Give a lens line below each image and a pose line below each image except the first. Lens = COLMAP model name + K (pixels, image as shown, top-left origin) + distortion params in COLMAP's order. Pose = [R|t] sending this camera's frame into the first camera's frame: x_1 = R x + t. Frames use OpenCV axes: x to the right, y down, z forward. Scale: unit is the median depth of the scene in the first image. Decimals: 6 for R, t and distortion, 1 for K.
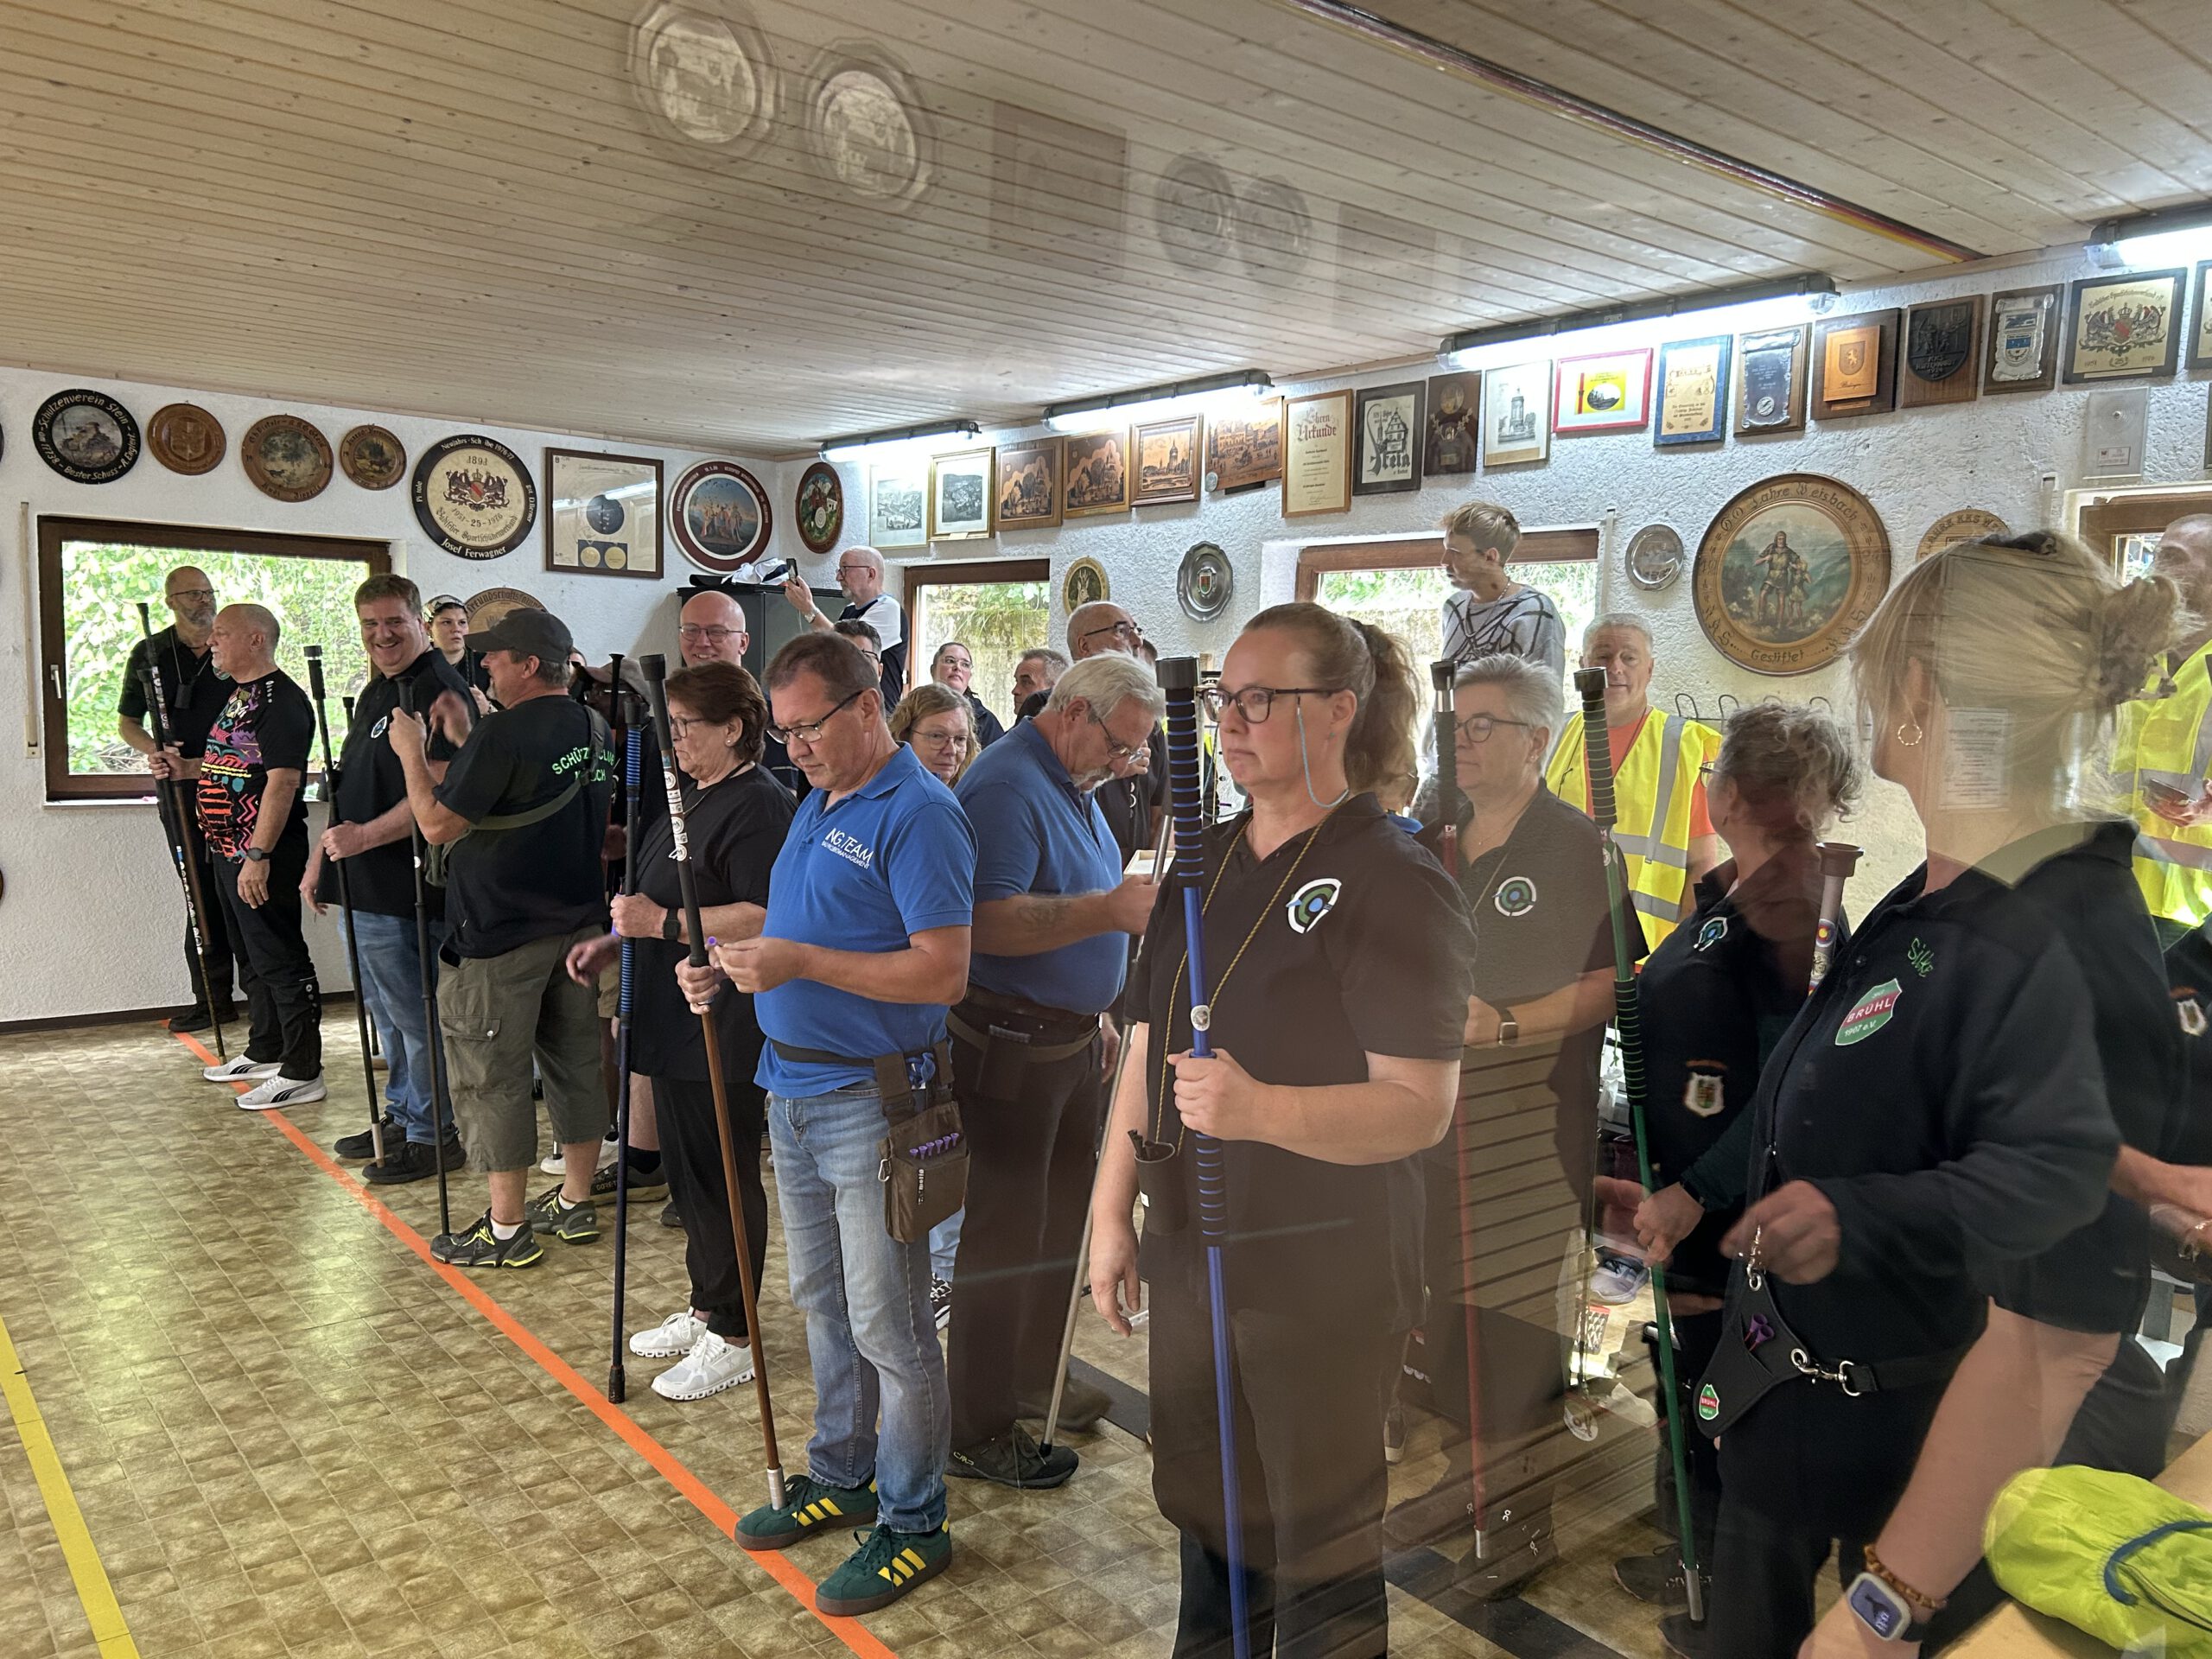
lens RADIAL K [[1659.6, 0, 1102.0], [0, 1659.6, 843.7], [0, 0, 1]] dist [0.052037, -0.056914]
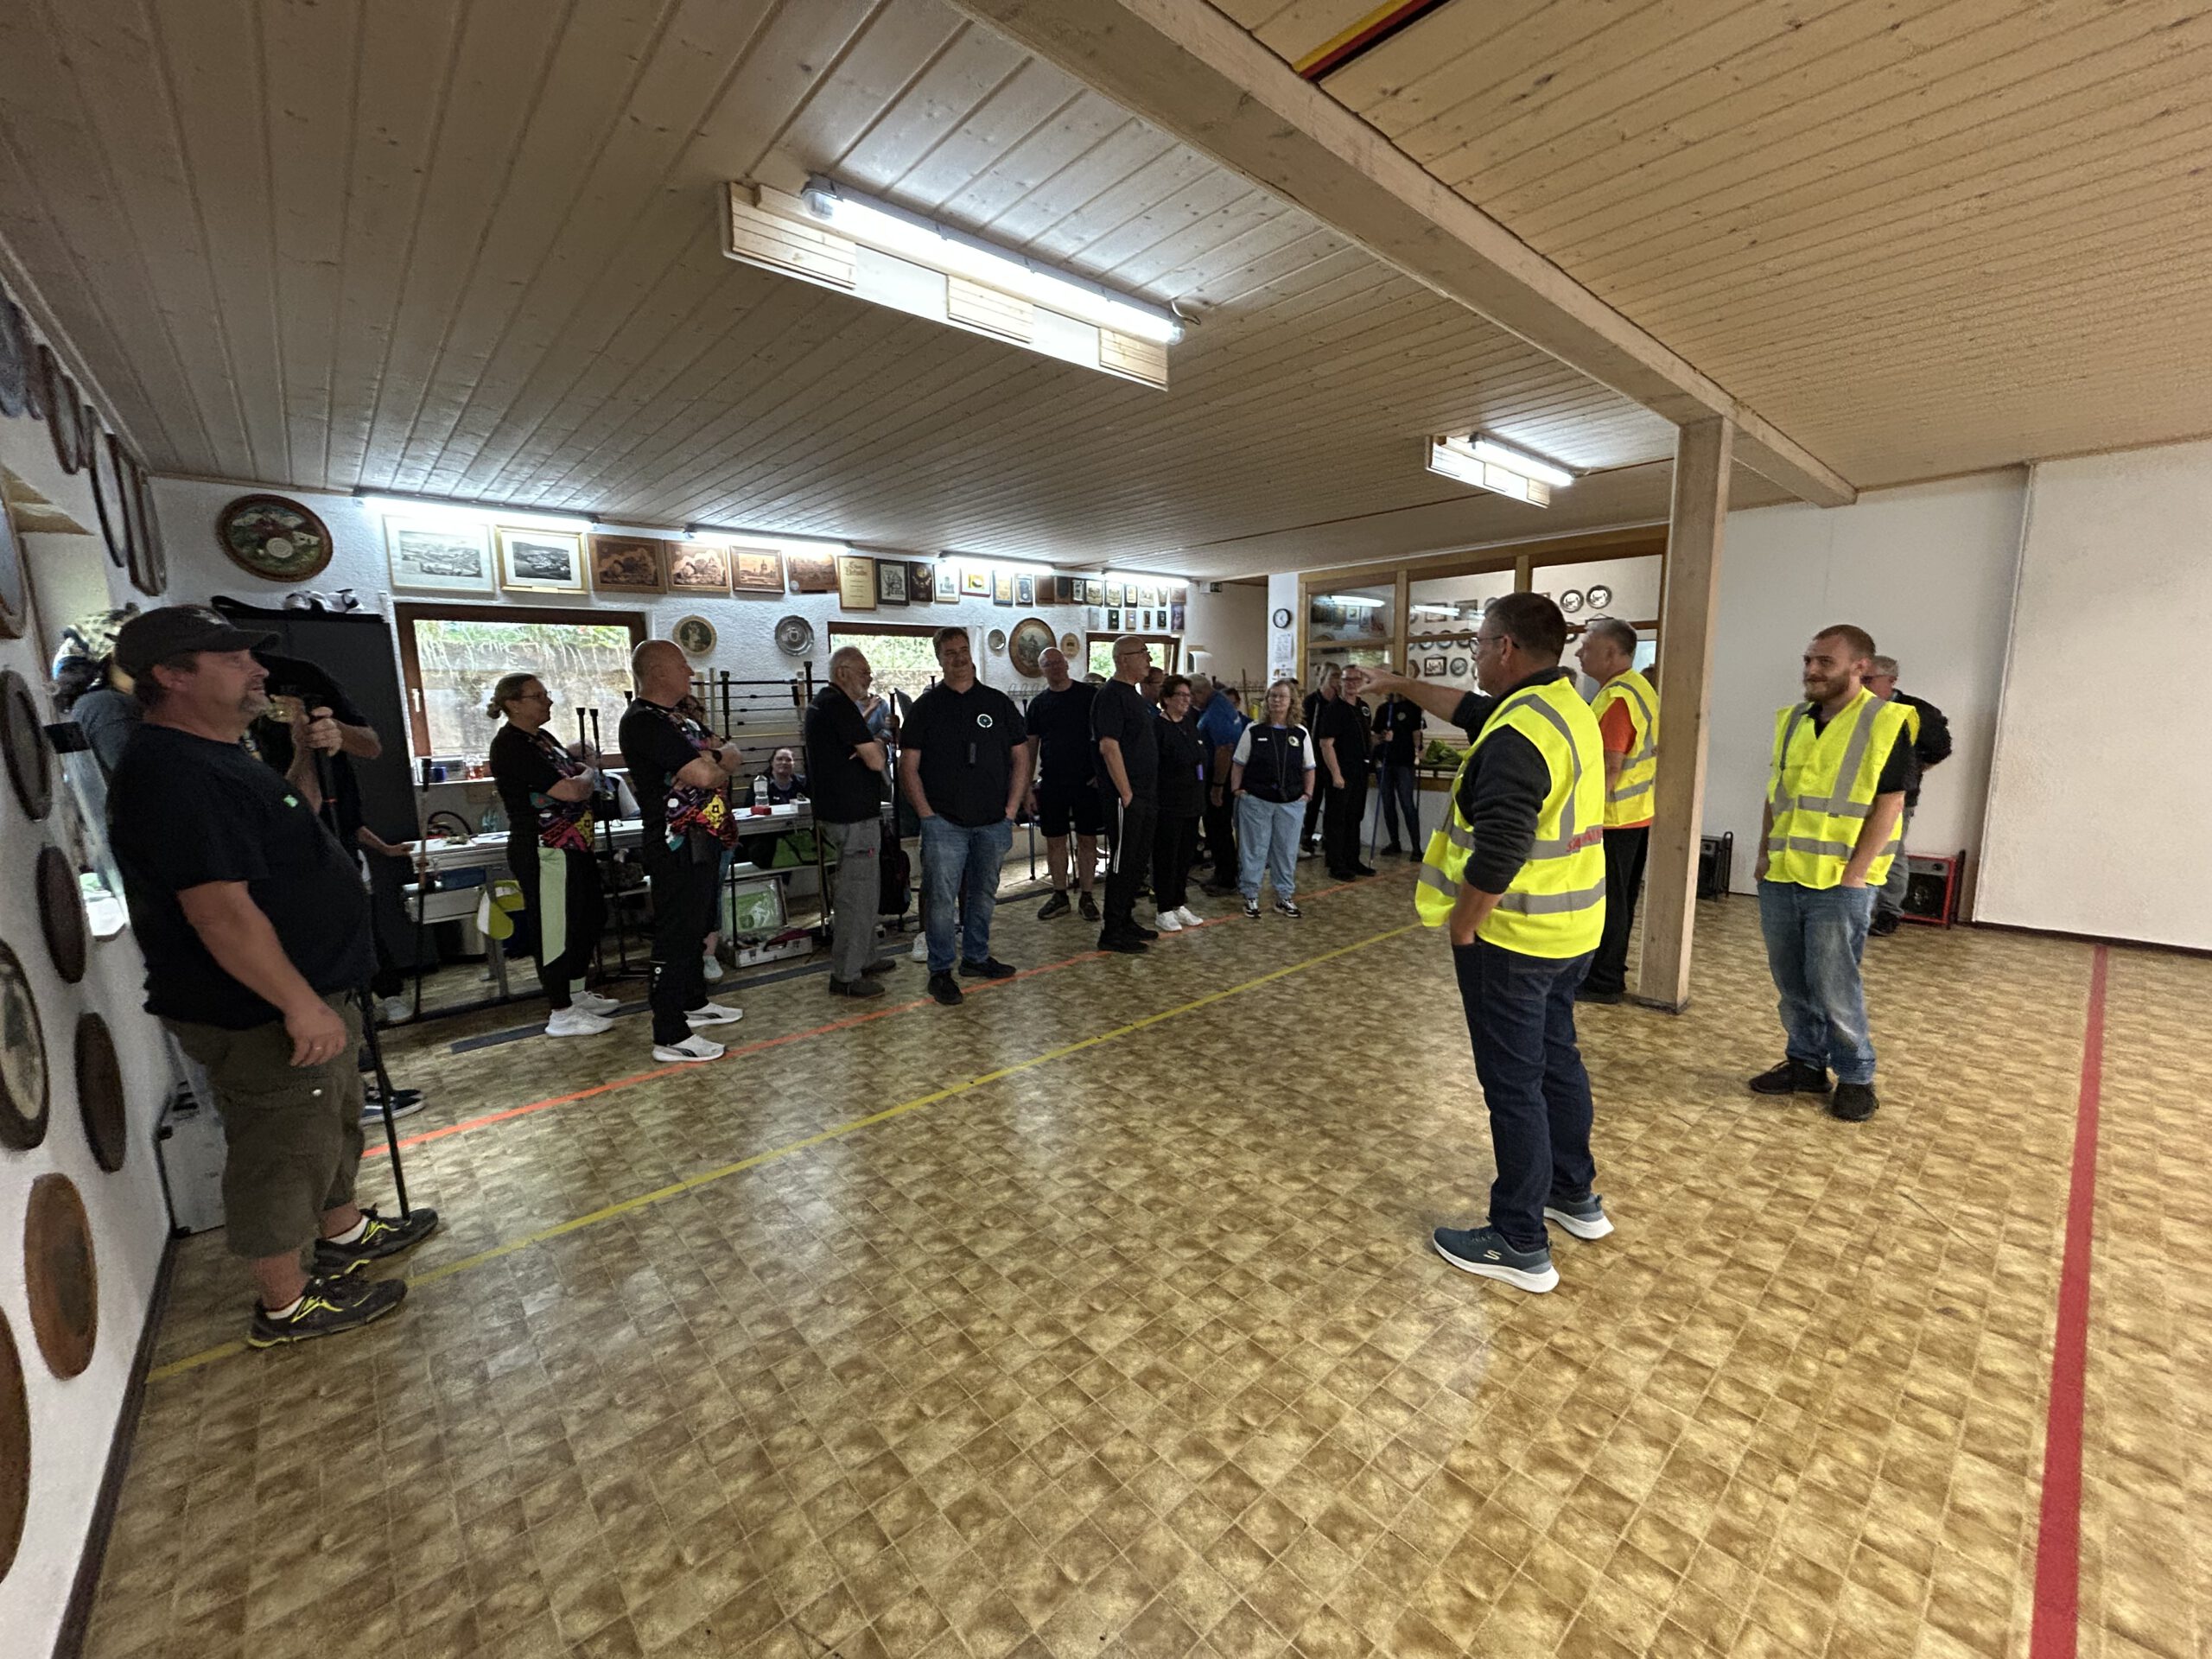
lens RADIAL K [[890.0, 0, 1104.5], [0, 890.0, 828.3], [0, 0, 1]] dist [-0.002098, 0.000692]
pose [[-0.043381, -0.181560, 0.982423, -0.919846], [0.114899, 0.975917, 0.185431, -0.076580], [-0.992430, 0.120923, -0.021475, 0.597180]]
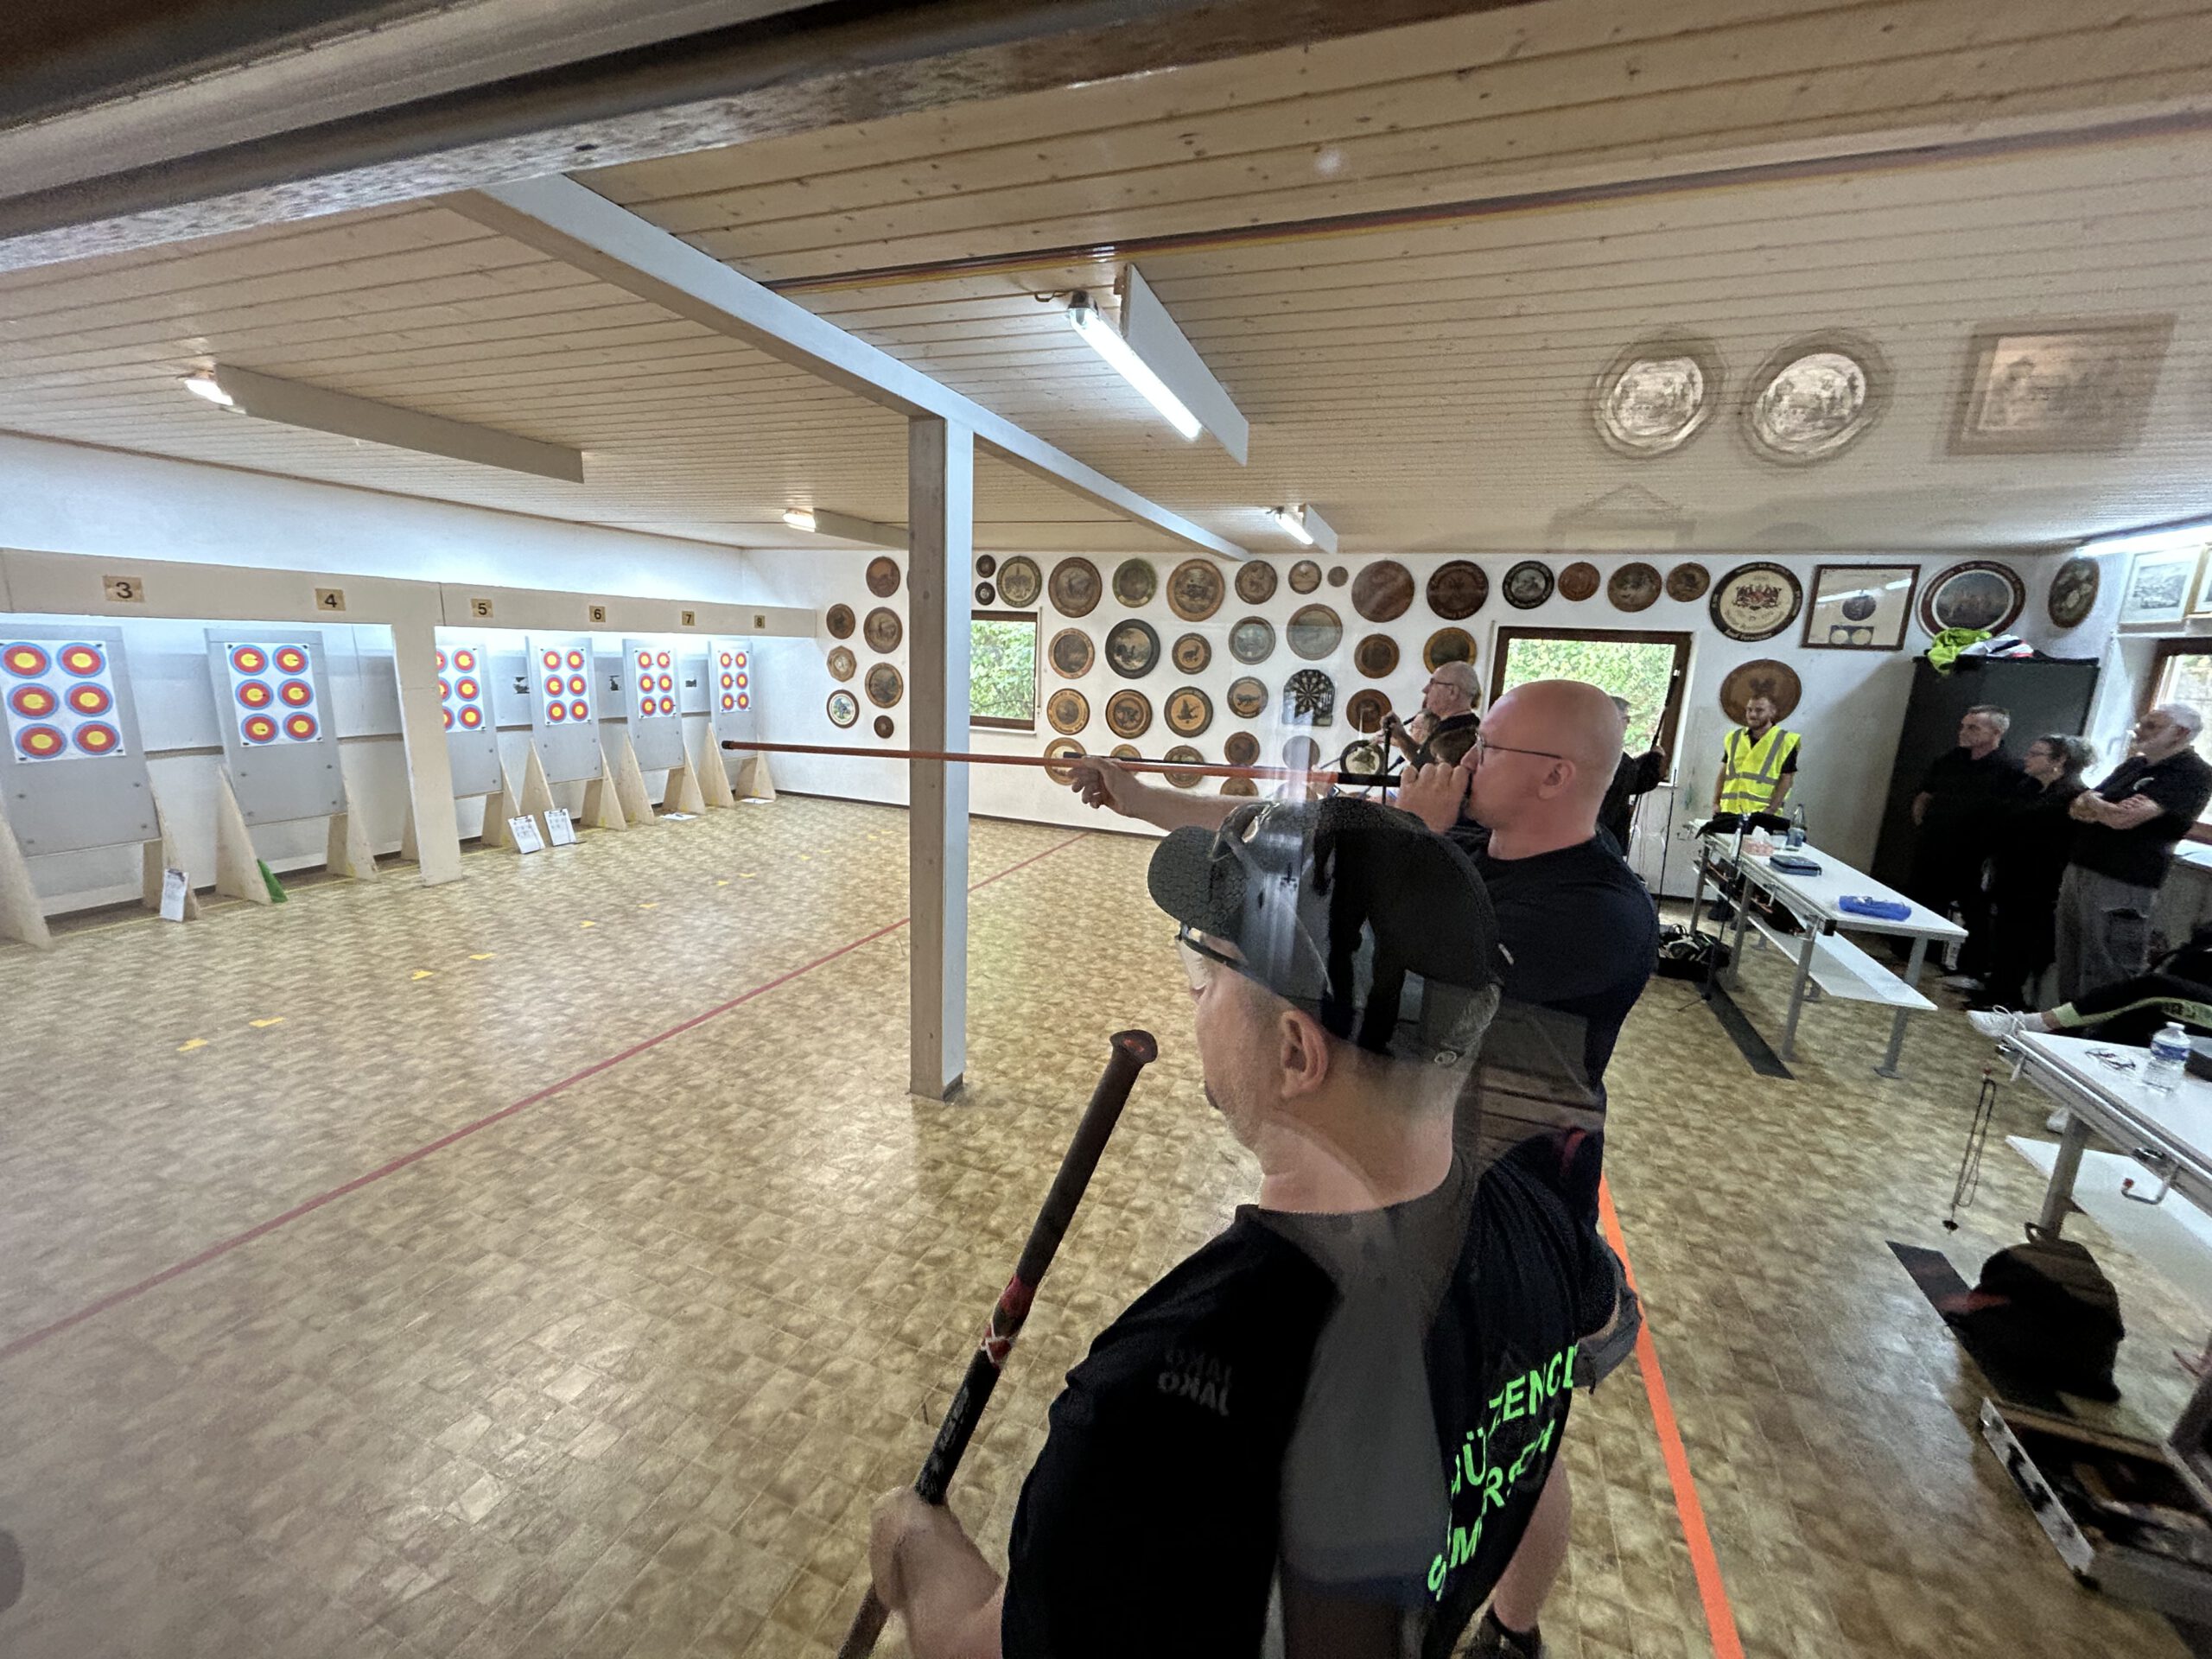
lens RADIAL K [[890.0, 0, 1104.5], [0, 890.0, 827.8], [0, 0, 1]] dist [-0.002098, 0.000692]
pose [[0.495781, 0.162998, -0.853014, 0.078061], [-0.108965, 0.986142, 0.125105, -0.037272], [0.861585, 0.030924, 0.506671, 0.054410]]
